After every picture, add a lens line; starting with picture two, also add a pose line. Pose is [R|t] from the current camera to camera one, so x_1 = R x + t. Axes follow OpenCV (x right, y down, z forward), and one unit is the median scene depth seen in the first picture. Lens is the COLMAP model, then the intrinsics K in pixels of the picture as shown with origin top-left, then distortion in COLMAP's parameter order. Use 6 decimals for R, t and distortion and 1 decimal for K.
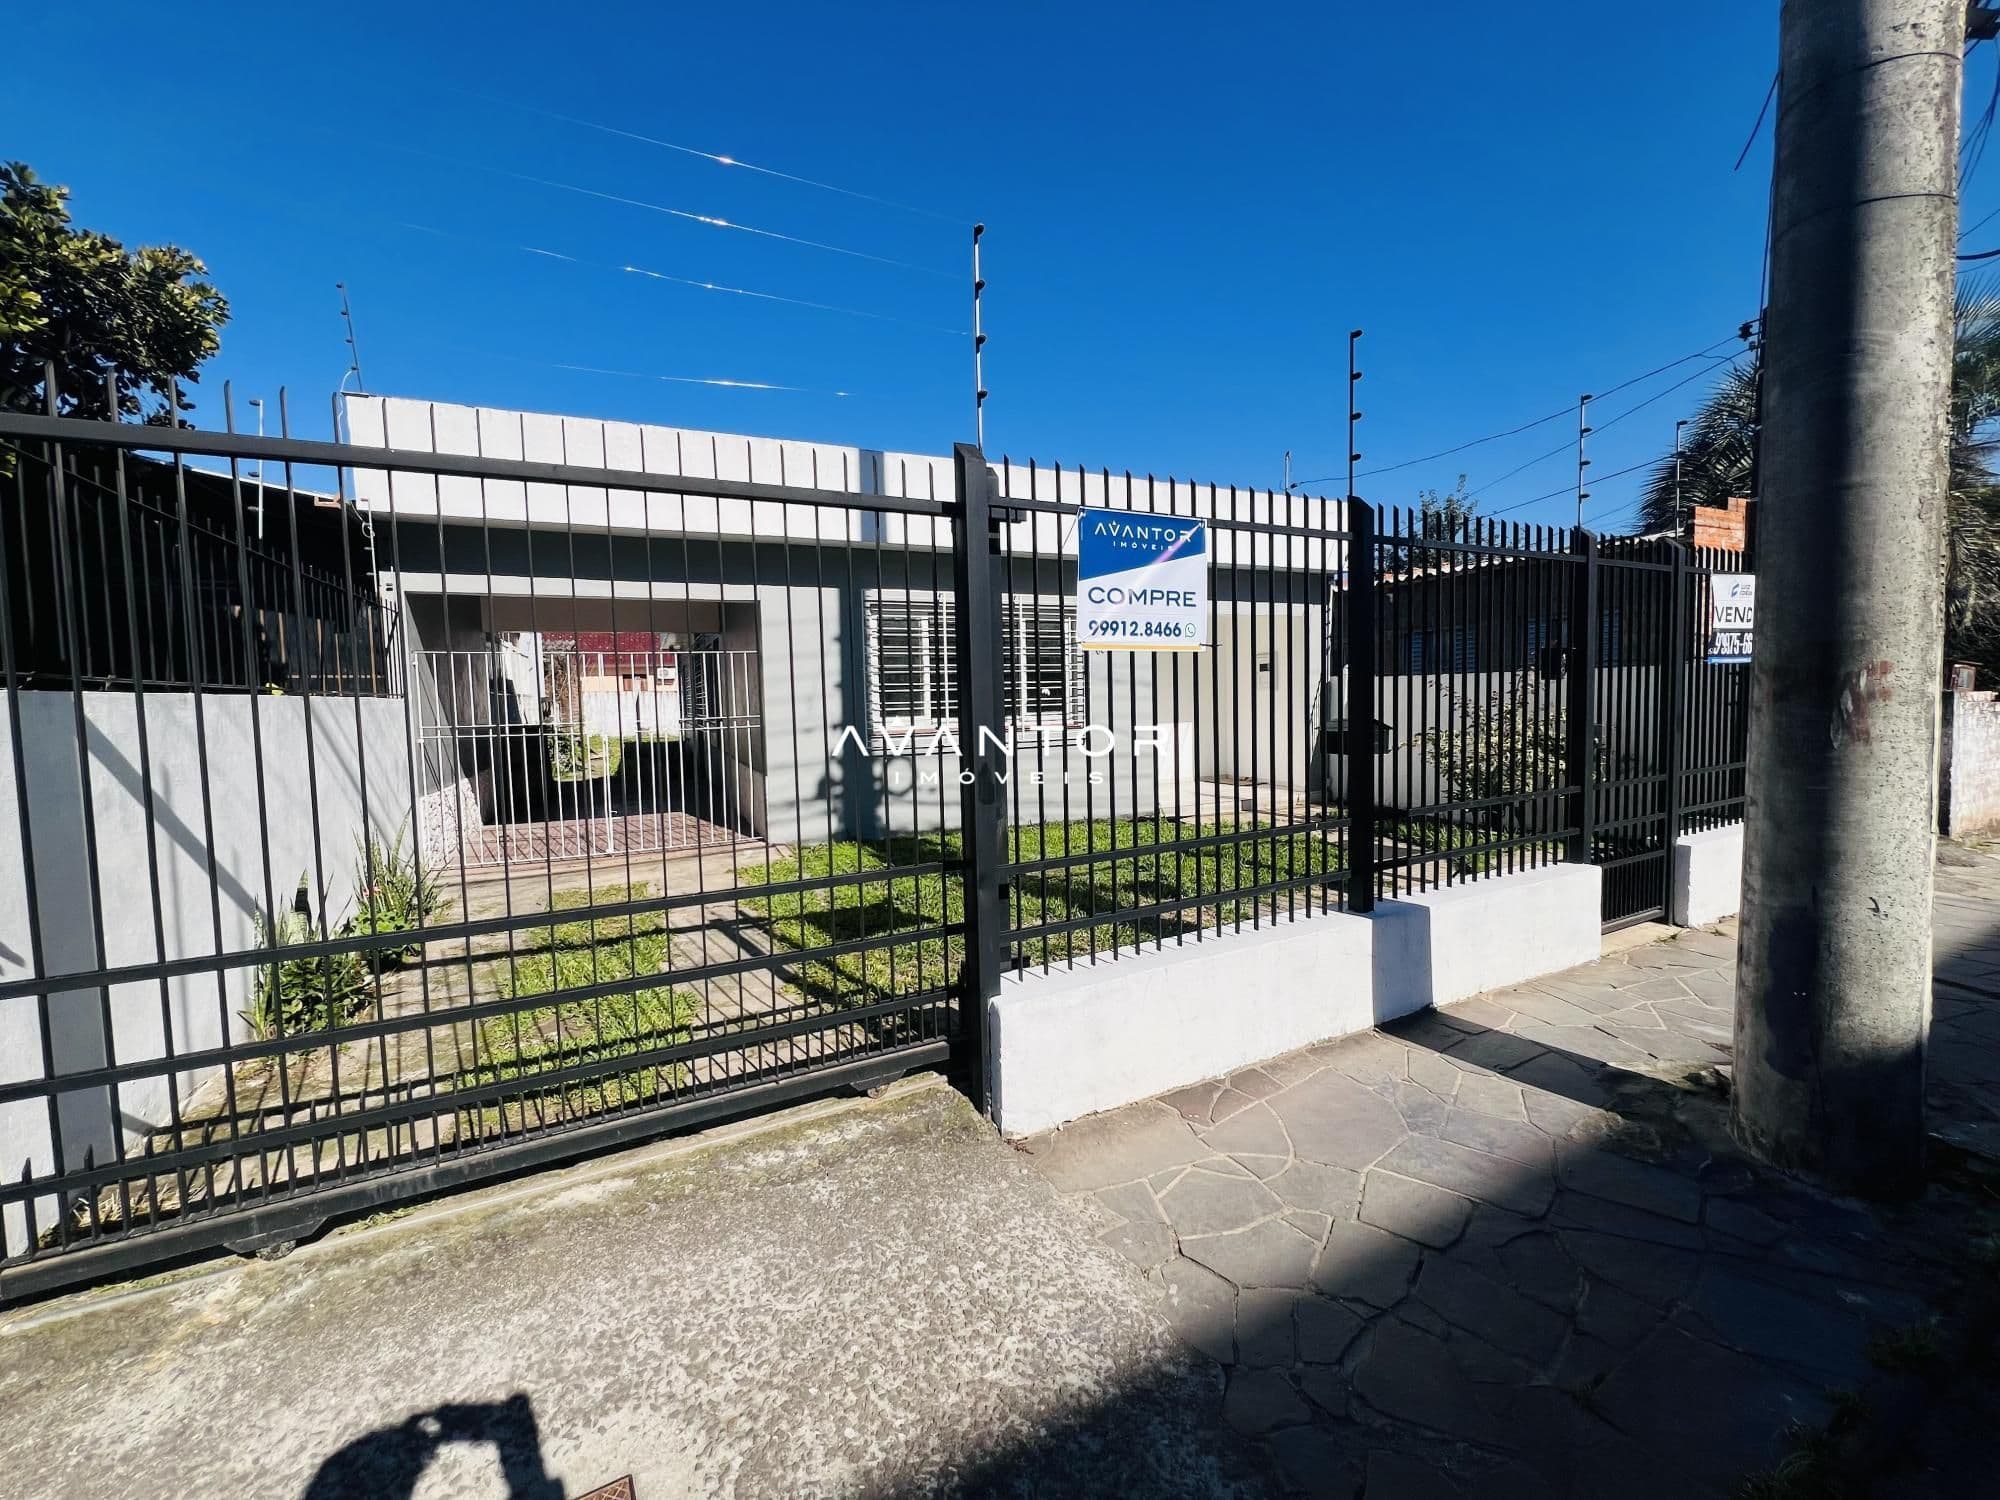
lens RADIAL K [[796.7, 0, 1000.6], [0, 796.7, 745.6], [0, 0, 1]] dist [-0.001114, -0.000330]
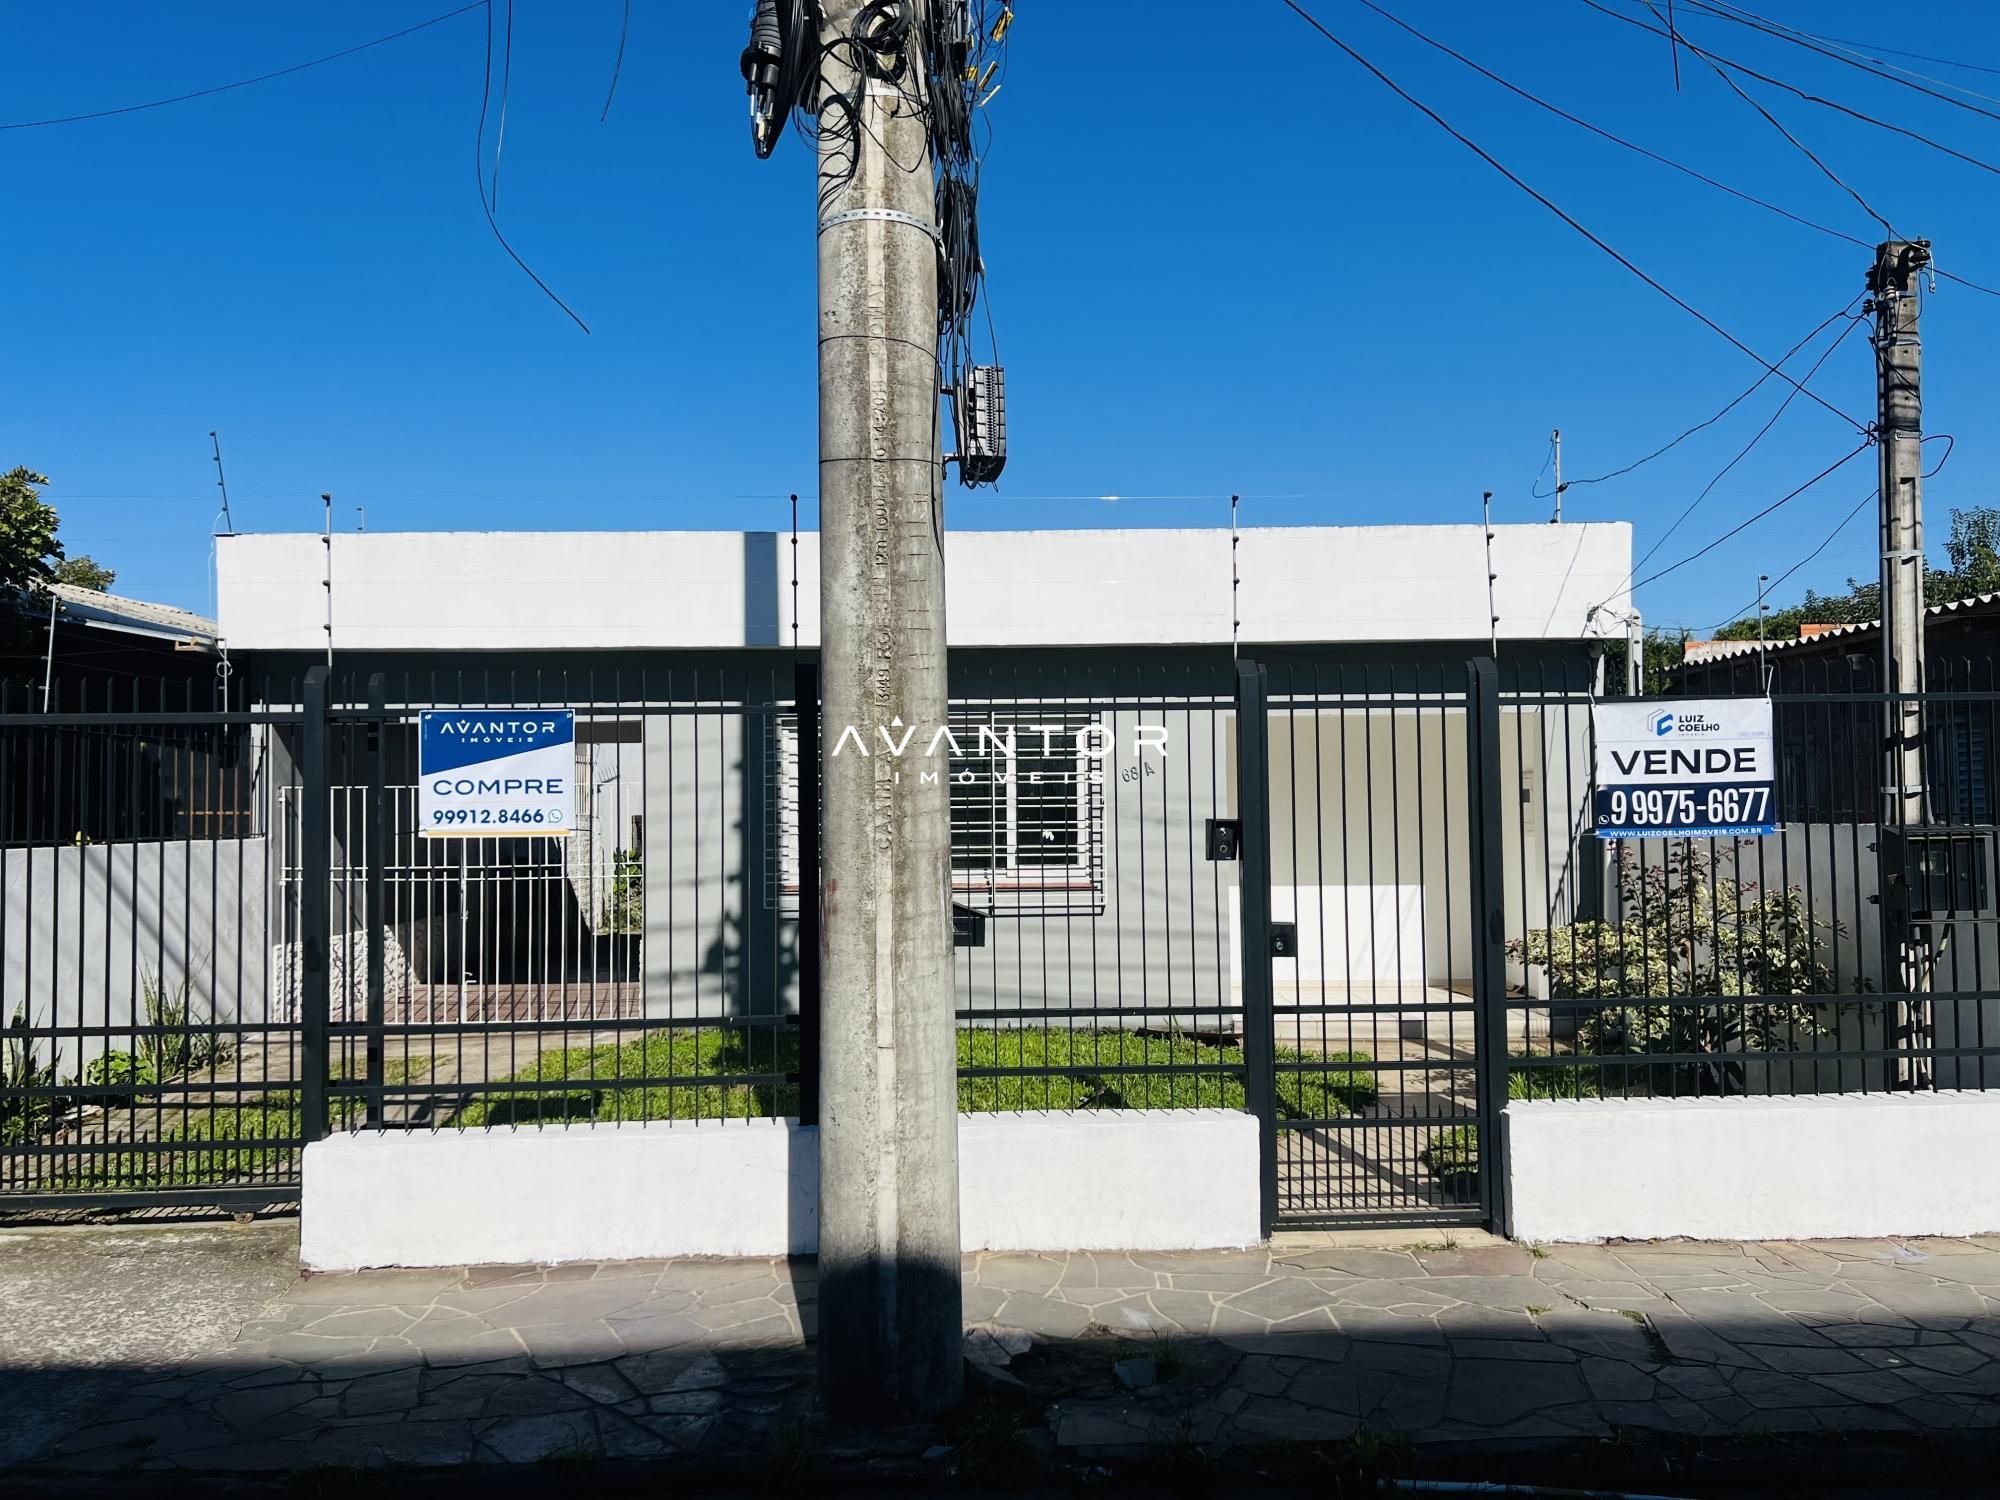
lens RADIAL K [[1487.6, 0, 1009.9], [0, 1487.6, 760.6], [0, 0, 1]] dist [0.067766, -0.071924]
pose [[0.912757, 0.001875, -0.408499, 1.632535], [-0.037230, 0.996210, -0.078614, -0.088879], [0.406803, 0.086964, 0.909367, -0.556739]]
